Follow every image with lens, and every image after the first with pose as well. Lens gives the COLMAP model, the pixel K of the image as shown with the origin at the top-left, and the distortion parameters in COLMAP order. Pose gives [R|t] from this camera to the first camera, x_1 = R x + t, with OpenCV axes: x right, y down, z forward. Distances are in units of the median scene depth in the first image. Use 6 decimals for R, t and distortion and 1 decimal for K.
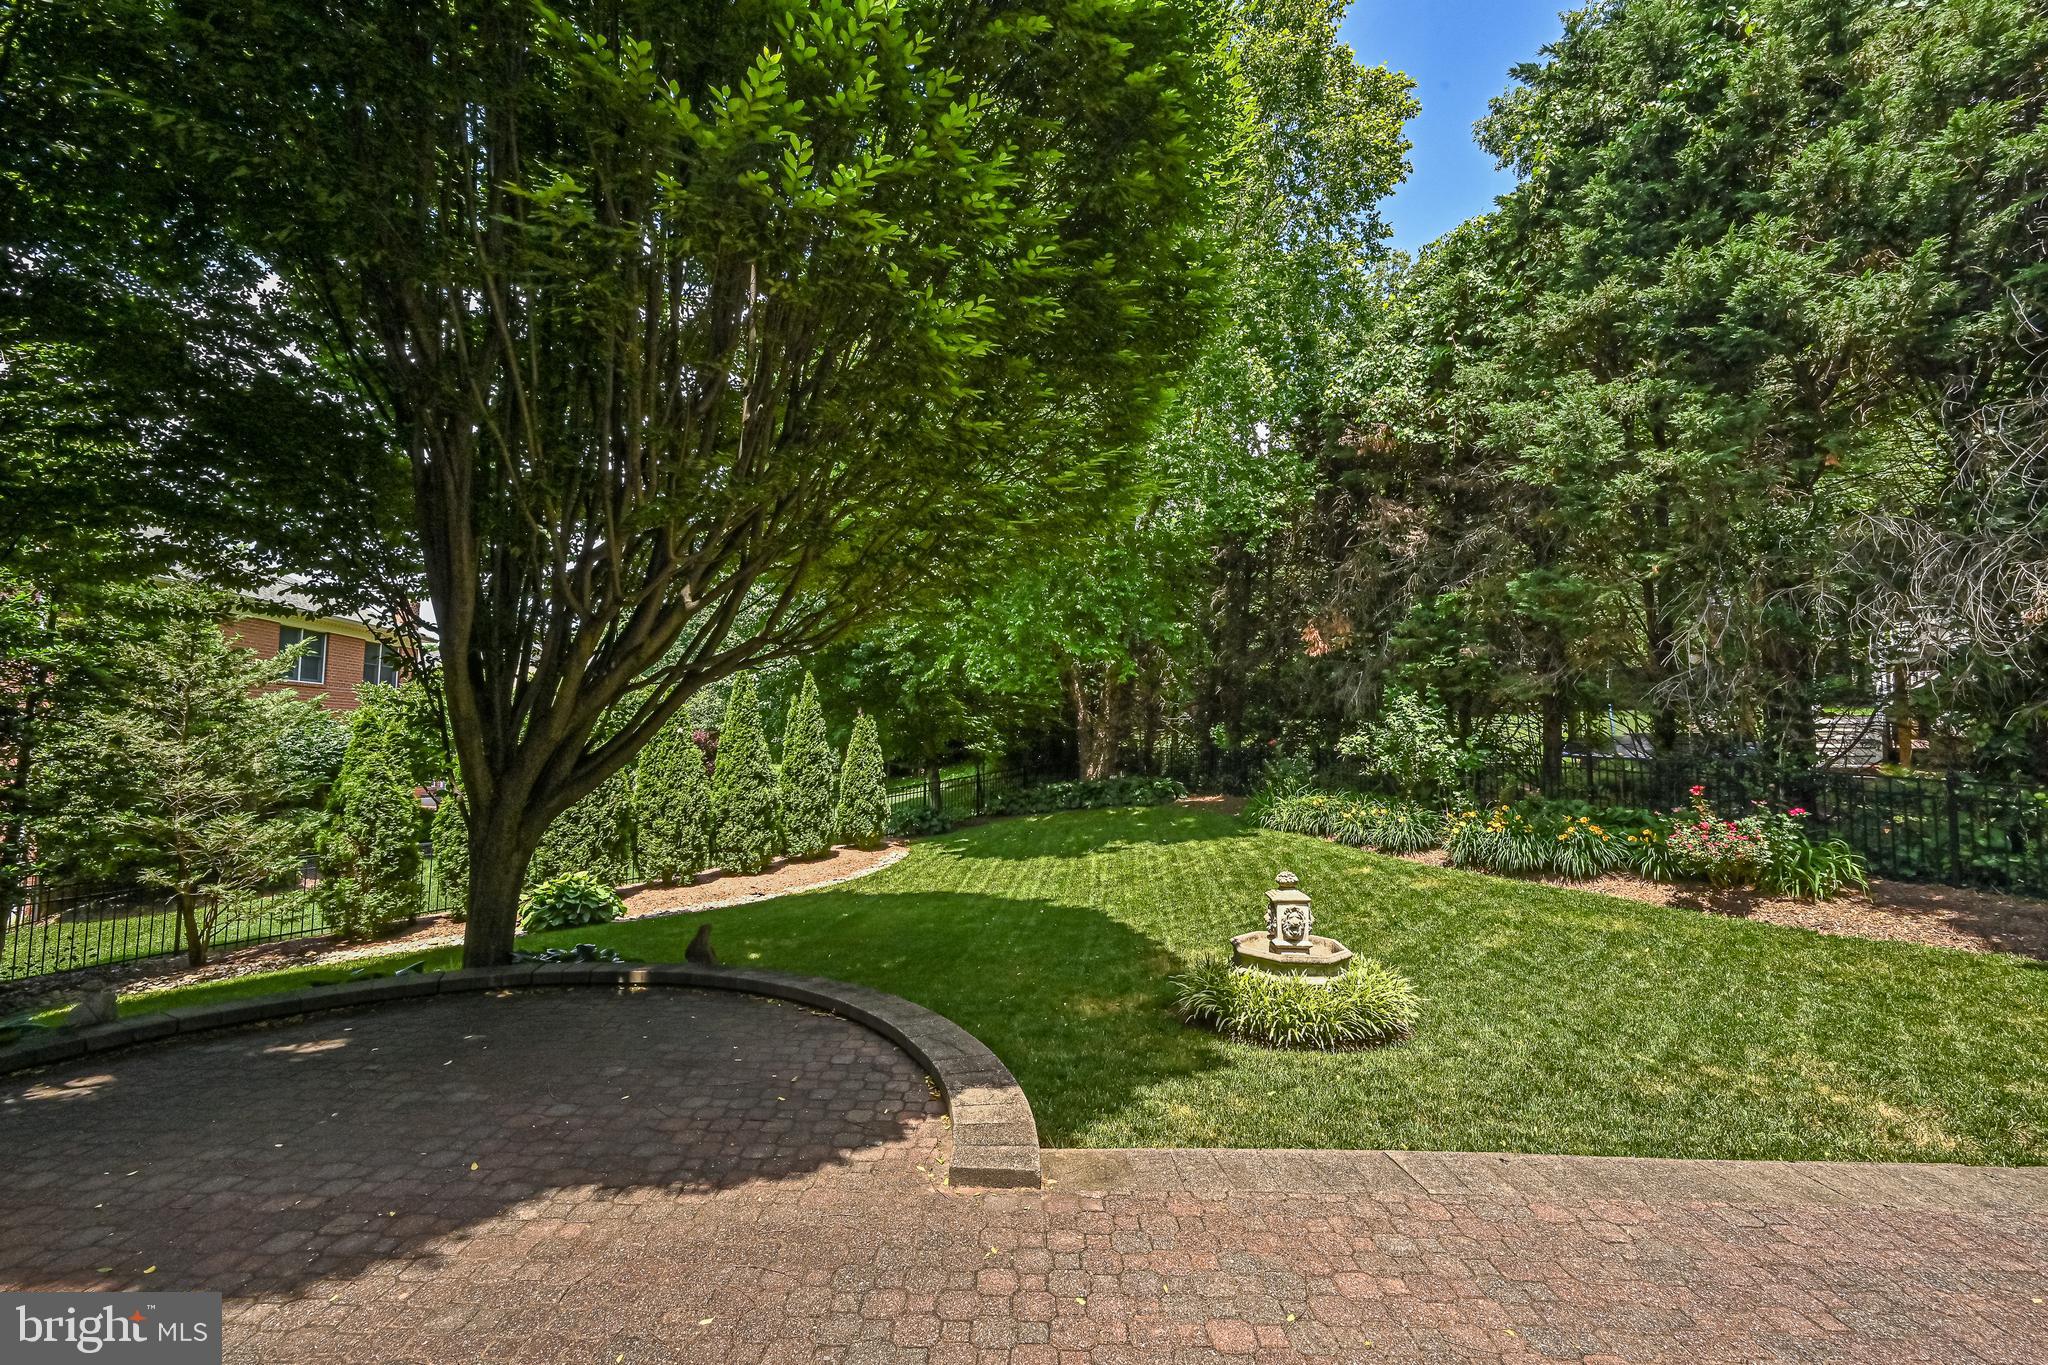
lens RADIAL K [[818.2, 0, 1021.1], [0, 818.2, 680.4], [0, 0, 1]] dist [0.000126, 0.000347]
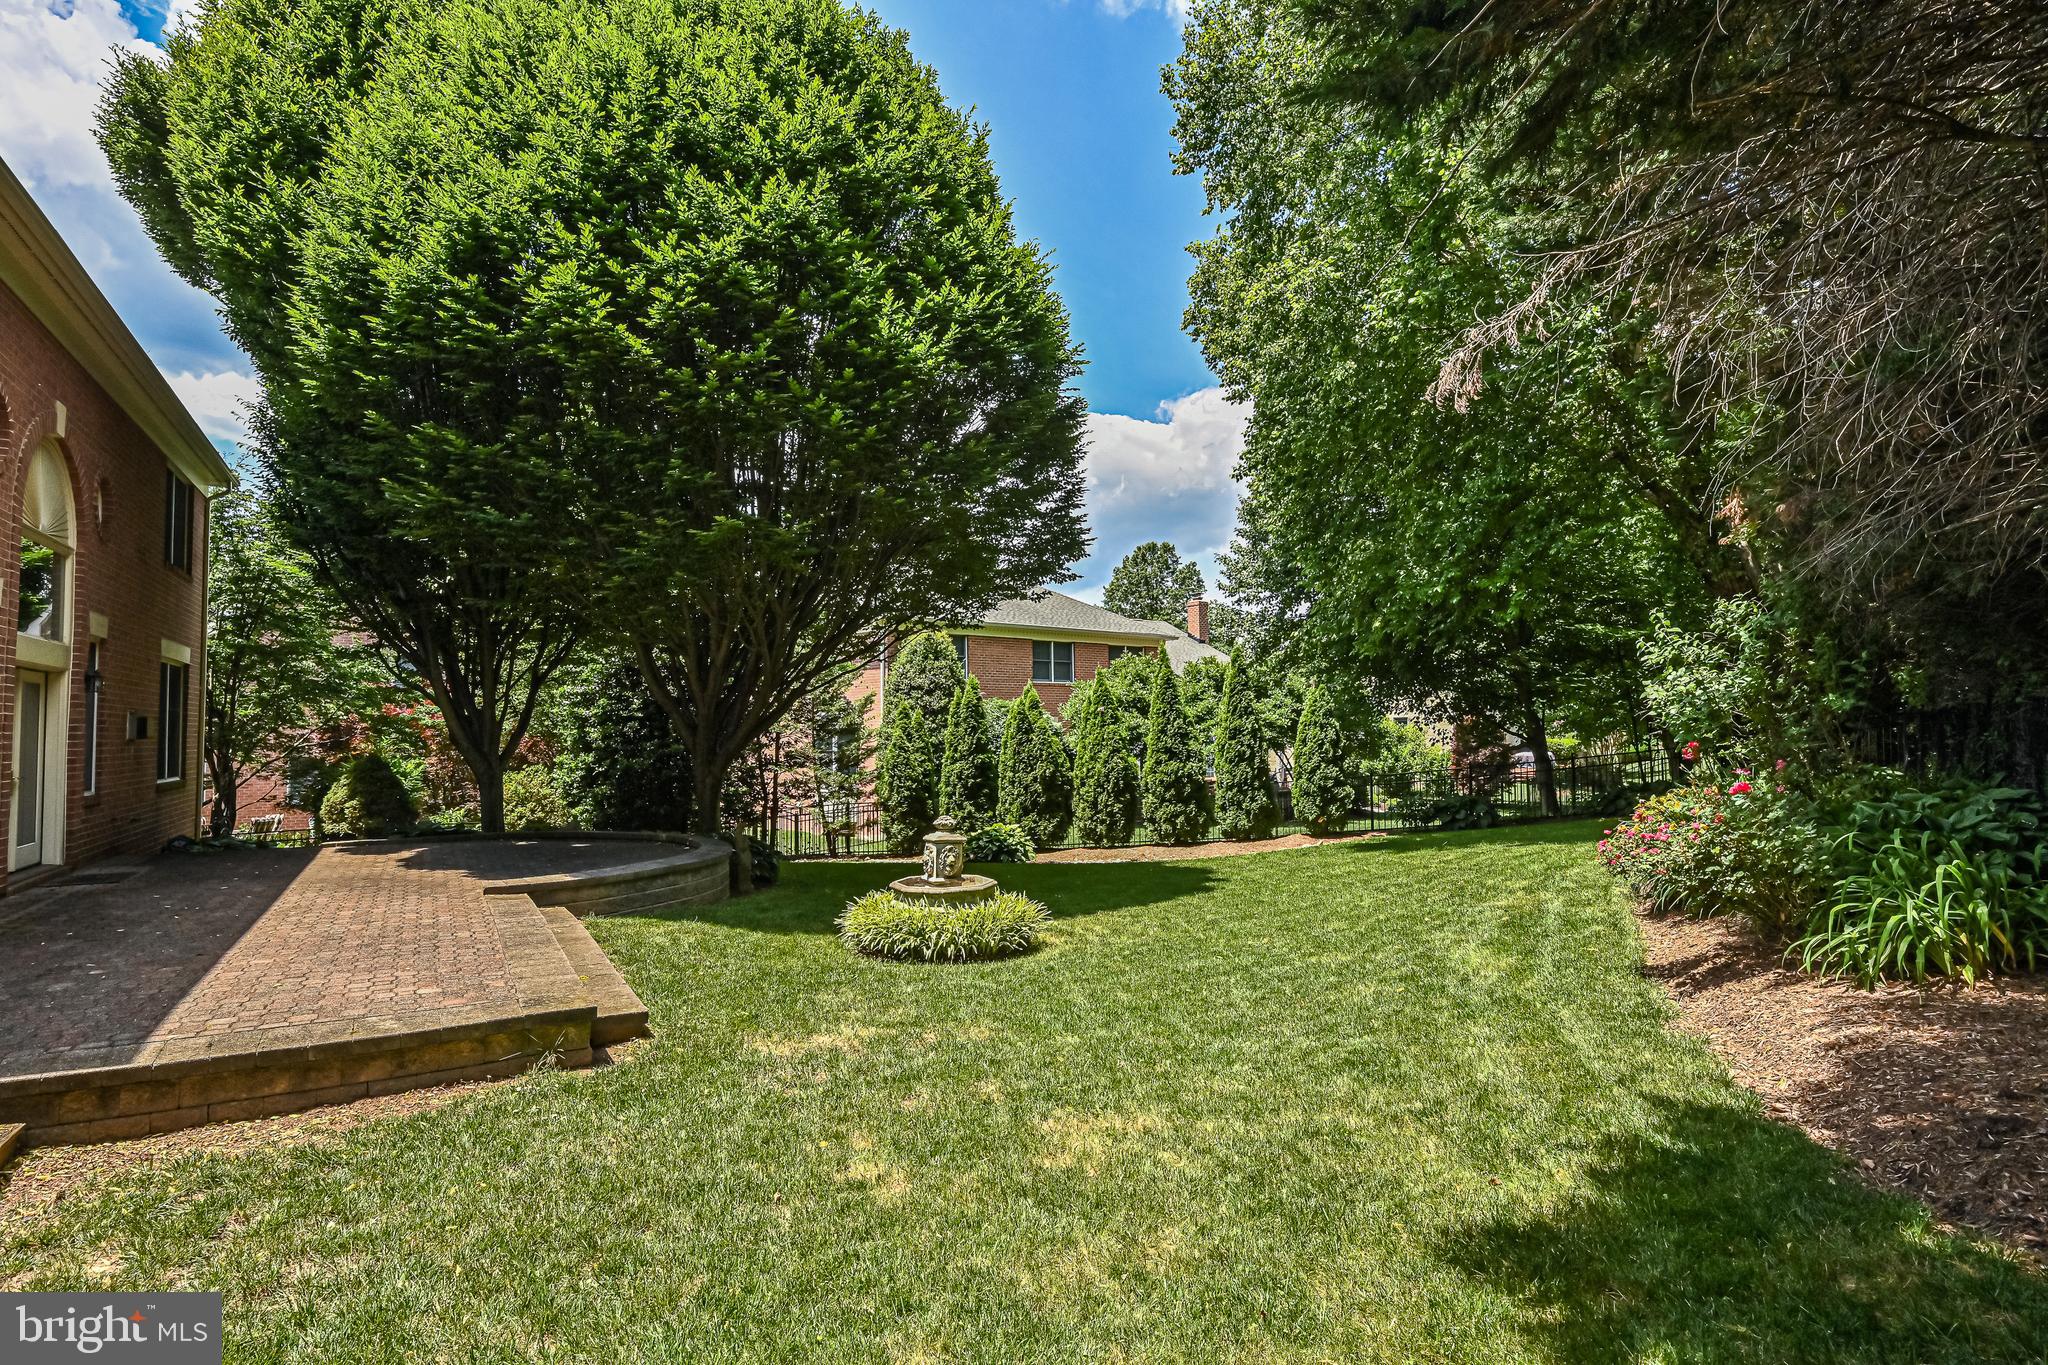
lens RADIAL K [[1057.9, 0, 1032.4], [0, 1057.9, 685.0], [0, 0, 1]] dist [0.000199, -0.001120]
pose [[0.505965, -0.054348, -0.860840, 0.904978], [0.080179, 0.996655, -0.015797, 0.051035], [0.858820, -0.061028, 0.508630, 0.221787]]
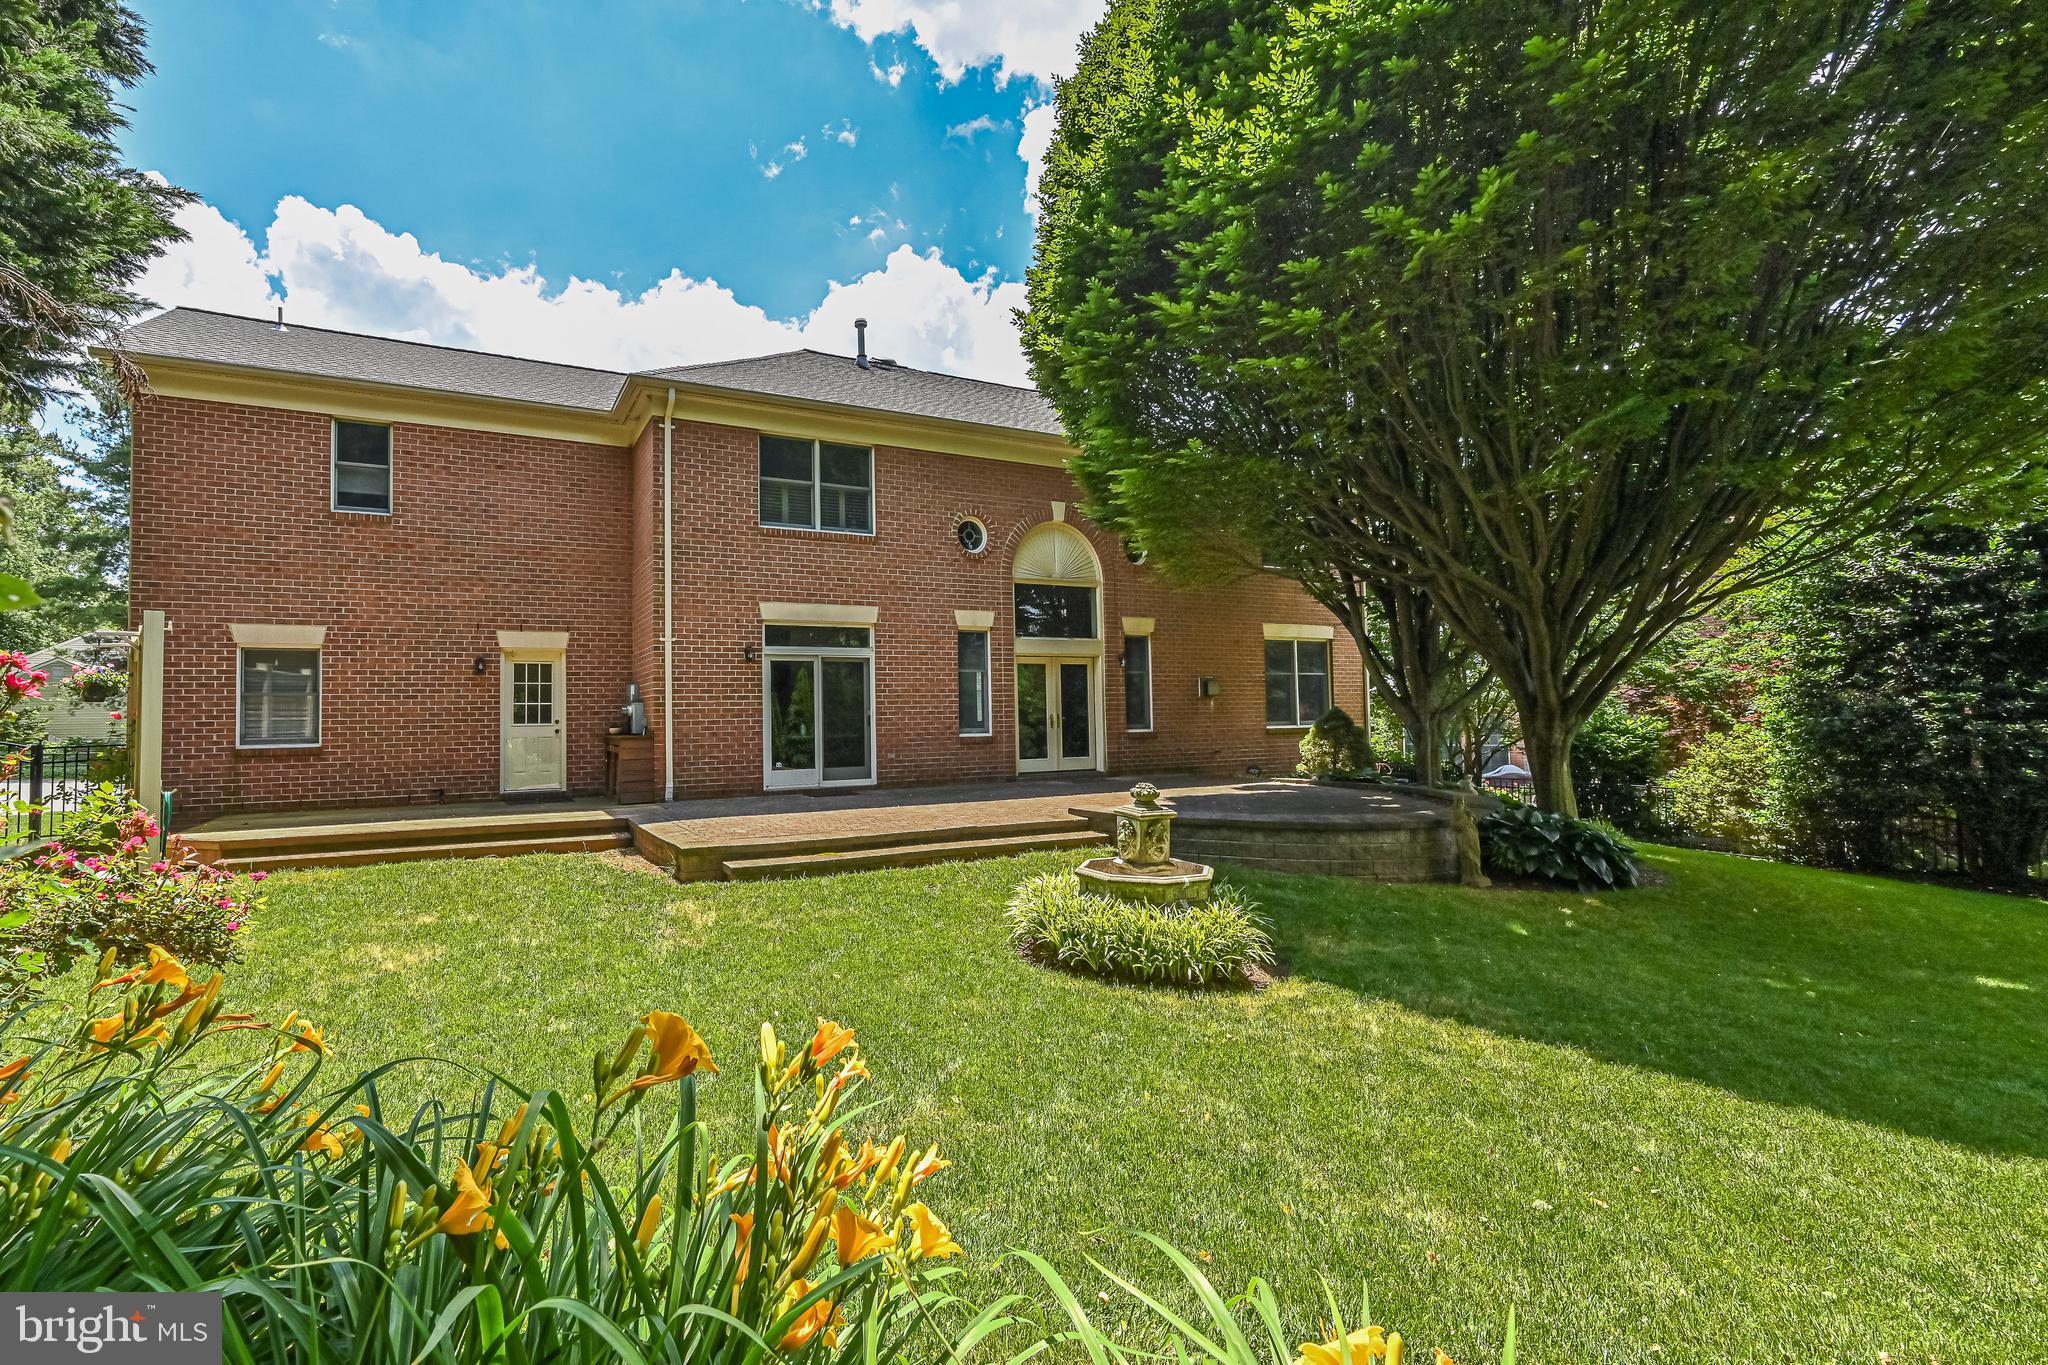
lens RADIAL K [[865.8, 0, 828.7], [0, 865.8, 681.3], [0, 0, 1]] dist [0.002747, 0.000379]
pose [[-0.912157, -0.017138, -0.409483, 0.568192], [0.032449, 0.992969, -0.113840, 0.122886], [0.408555, -0.117127, -0.905187, 0.928822]]
